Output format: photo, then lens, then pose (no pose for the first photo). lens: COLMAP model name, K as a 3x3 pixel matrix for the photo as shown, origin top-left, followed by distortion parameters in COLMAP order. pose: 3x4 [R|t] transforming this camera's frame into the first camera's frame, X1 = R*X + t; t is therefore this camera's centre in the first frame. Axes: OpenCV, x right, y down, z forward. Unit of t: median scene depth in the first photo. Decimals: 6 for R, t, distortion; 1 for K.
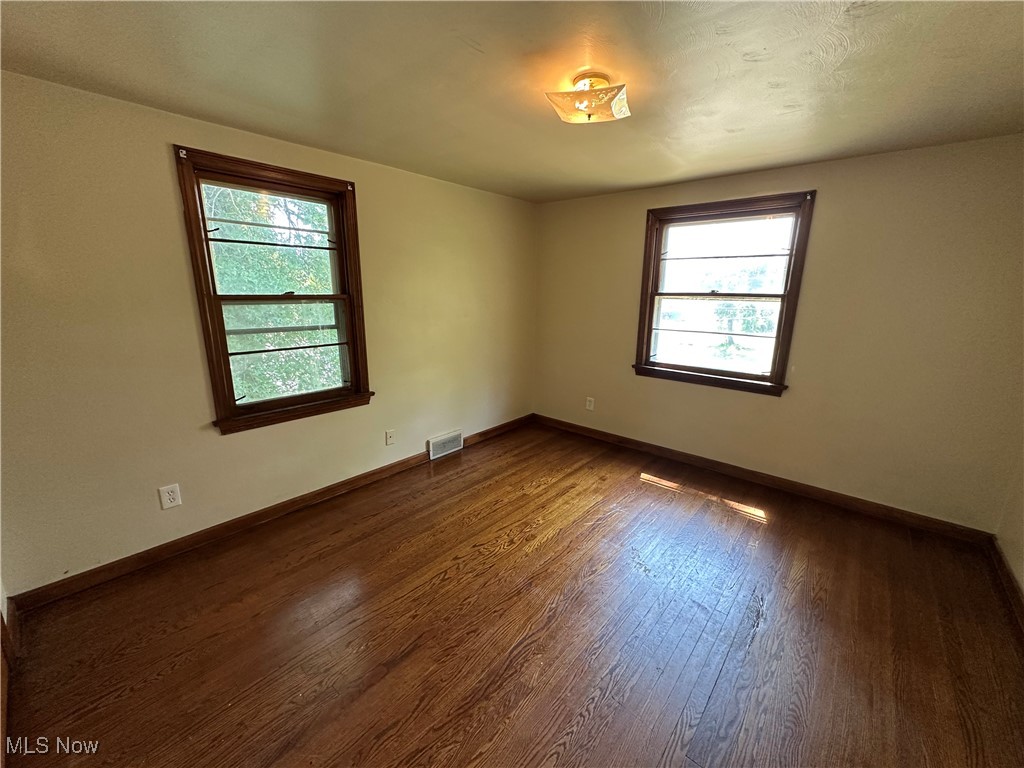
lens RADIAL K [[412.5, 0, 512.0], [0, 412.5, 384.0], [0, 0, 1]] dist [-0.002346, 0.000024]
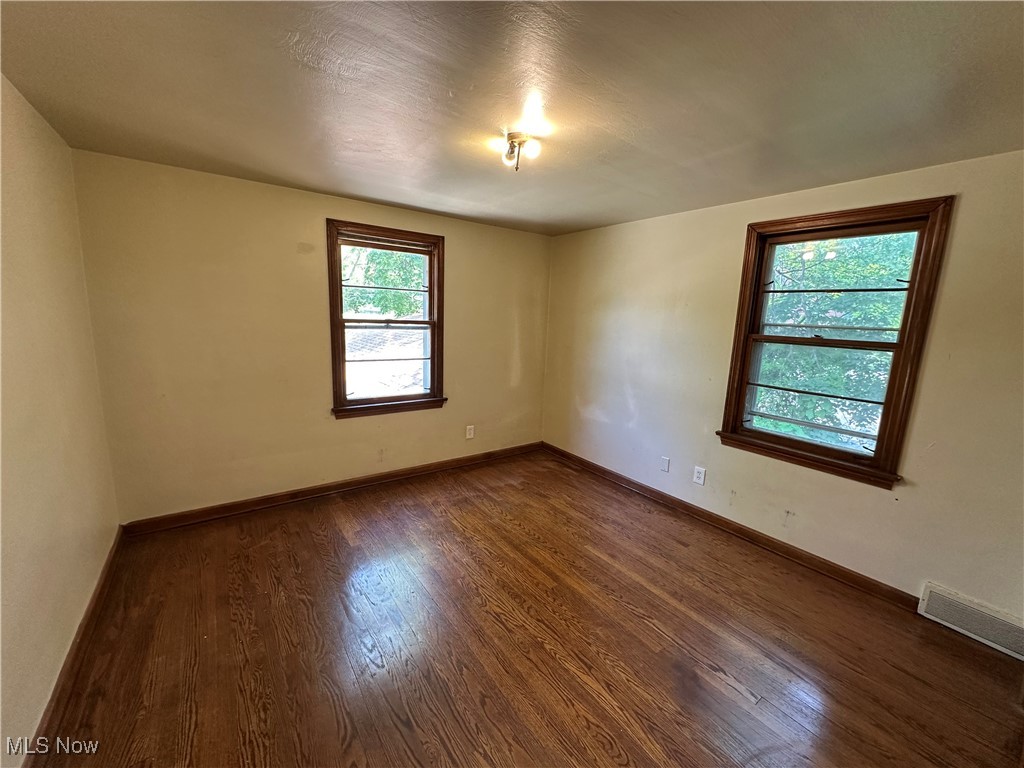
lens RADIAL K [[412.5, 0, 512.0], [0, 412.5, 384.0], [0, 0, 1]] dist [-0.002346, 0.000024]
pose [[0.855166, 0.109153, -0.506731, 0.468776], [-0.154579, 0.986799, -0.048307, -0.015248], [0.494768, 0.119640, 0.860750, 0.079068]]
